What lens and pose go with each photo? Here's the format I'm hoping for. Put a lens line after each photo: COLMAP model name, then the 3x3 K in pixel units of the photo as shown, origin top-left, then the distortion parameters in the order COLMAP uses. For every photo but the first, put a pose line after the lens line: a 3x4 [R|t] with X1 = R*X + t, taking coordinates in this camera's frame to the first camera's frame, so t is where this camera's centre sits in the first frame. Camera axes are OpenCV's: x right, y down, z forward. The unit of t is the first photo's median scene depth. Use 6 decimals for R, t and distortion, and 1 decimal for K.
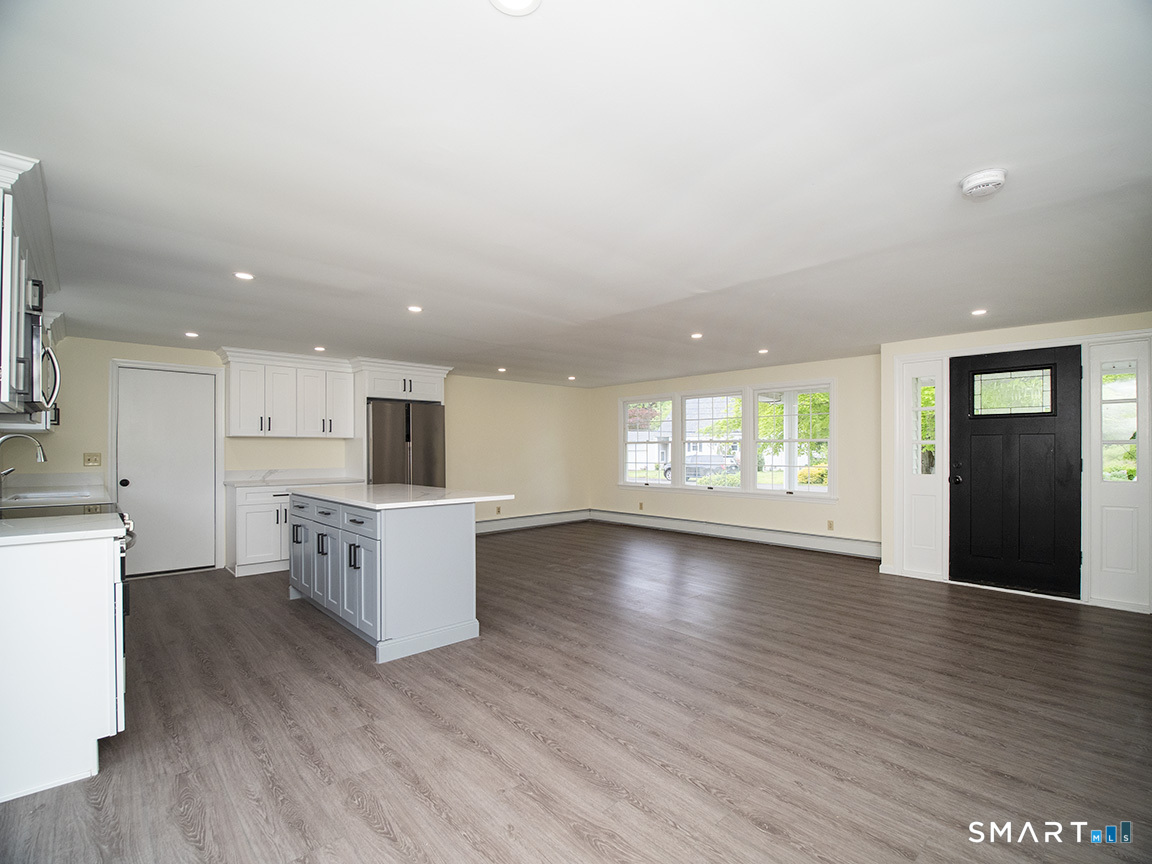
lens RADIAL K [[540.0, 0, 578.8], [0, 540.0, 439.1], [0, 0, 1]] dist [-0.010810, -0.001940]
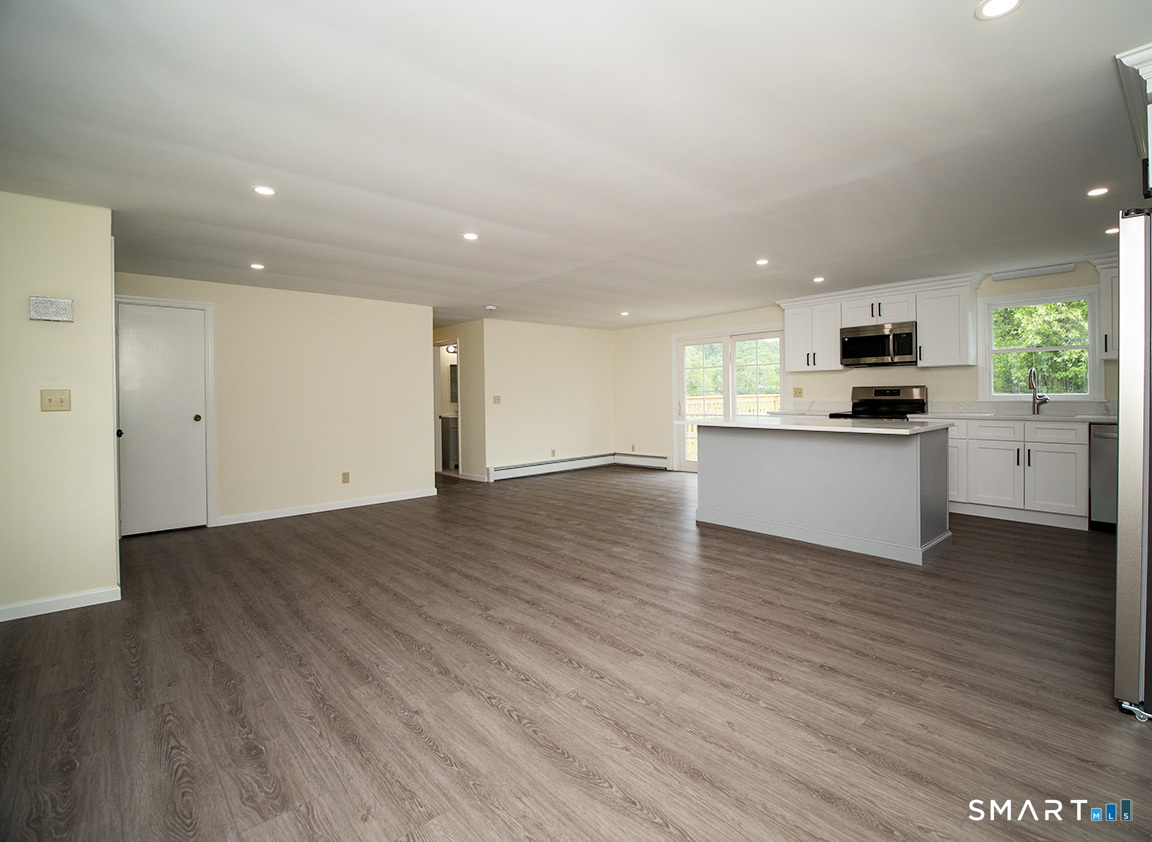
lens RADIAL K [[548.0, 0, 599.9], [0, 548.0, 396.4], [0, 0, 1]] dist [-0.019728, -0.000403]
pose [[-0.999832, 0.013693, 0.012201, 0.028164], [0.013506, 0.999792, -0.015252, 0.044581], [-0.012407, -0.015084, -0.999809, 1.556151]]
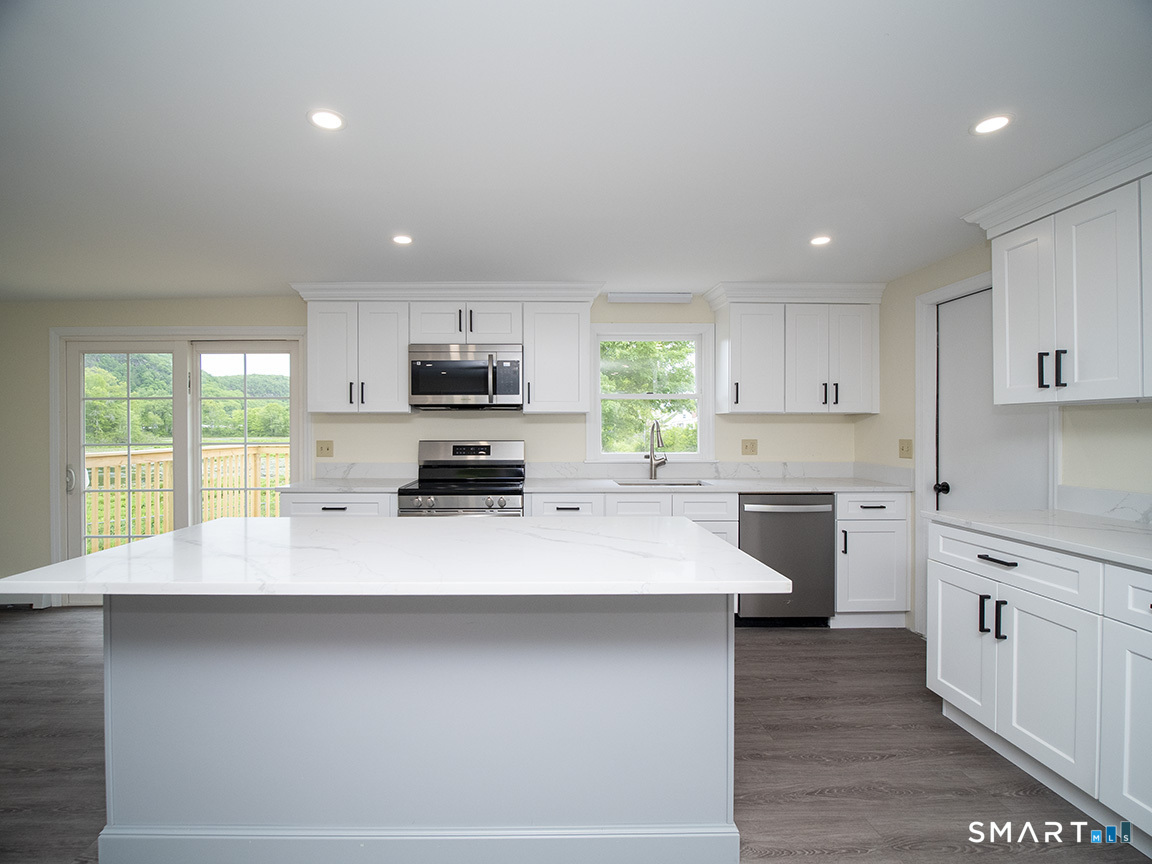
lens RADIAL K [[539.0, 0, 544.0], [0, 539.0, 429.7], [0, 0, 1]] dist [-0.023302, -0.000606]
pose [[-0.667658, 0.001461, -0.744467, -0.068797], [0.017878, 0.999741, -0.014072, 0.013271], [0.744254, -0.022705, -0.667511, 1.008016]]
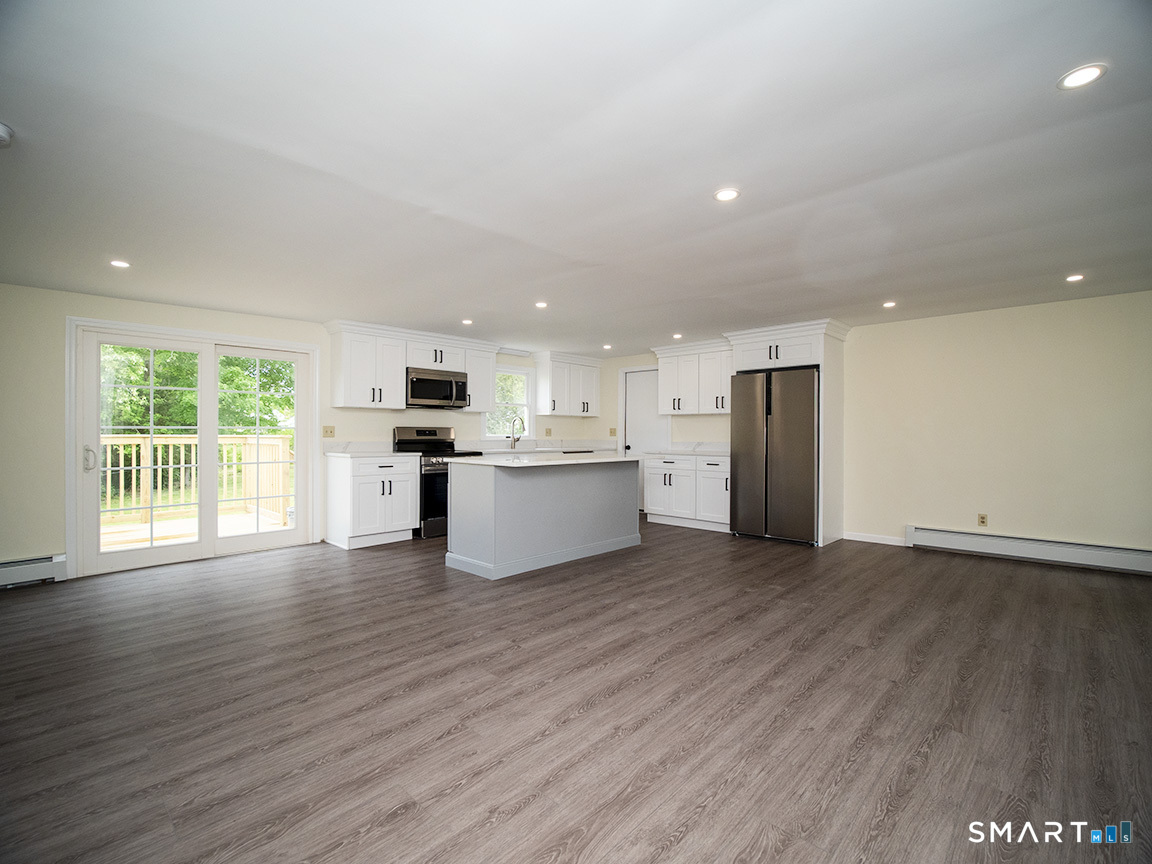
lens RADIAL K [[535.7, 0, 585.5], [0, 535.7, 435.3], [0, 0, 1]] dist [-0.013449, -0.001096]
pose [[0.064574, 0.005769, -0.997896, 0.636246], [0.017156, 0.999829, 0.006890, 0.031422], [0.997765, -0.017565, 0.064464, 0.734533]]
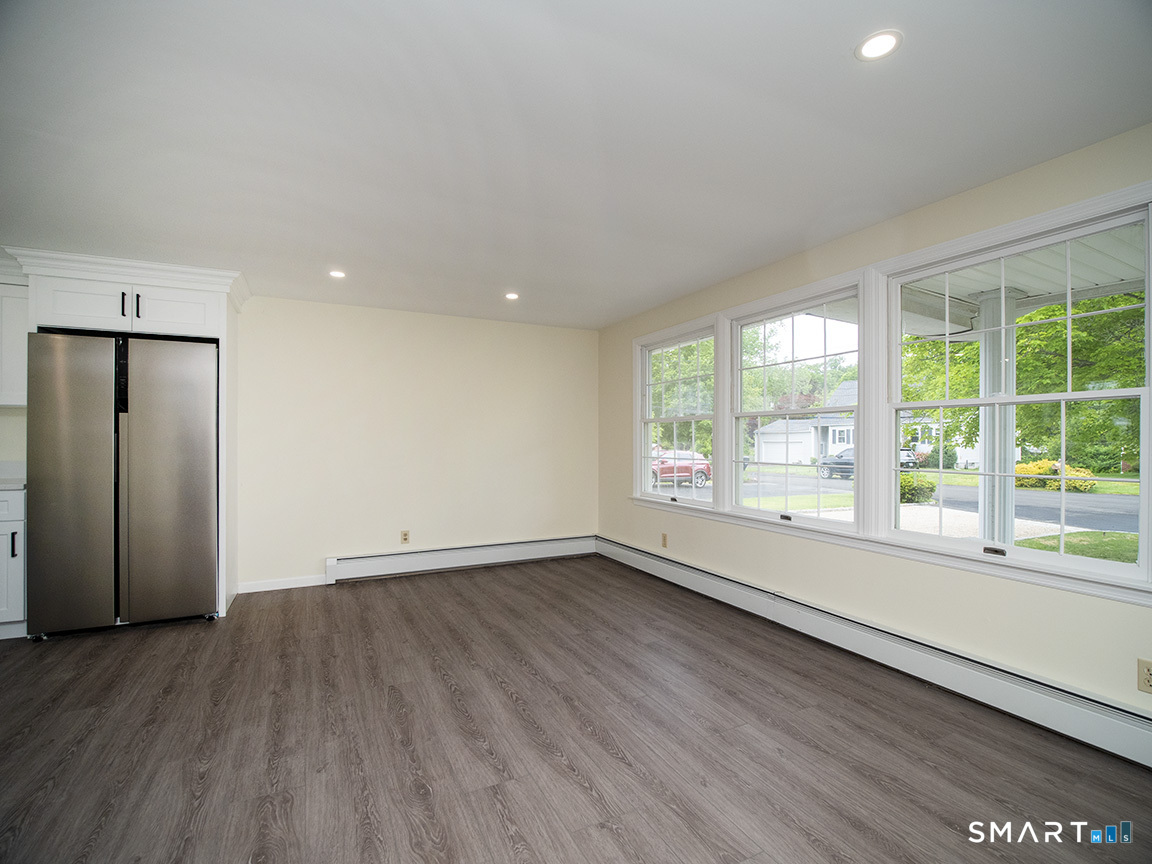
lens RADIAL K [[540.0, 0, 578.8], [0, 540.0, 439.1], [0, 0, 1]] dist [-0.010810, -0.001940]
pose [[0.956803, 0.000528, -0.290737, 0.287518], [0.003529, 0.999904, 0.013430, 0.028889], [0.290716, -0.013876, 0.956709, 0.734747]]
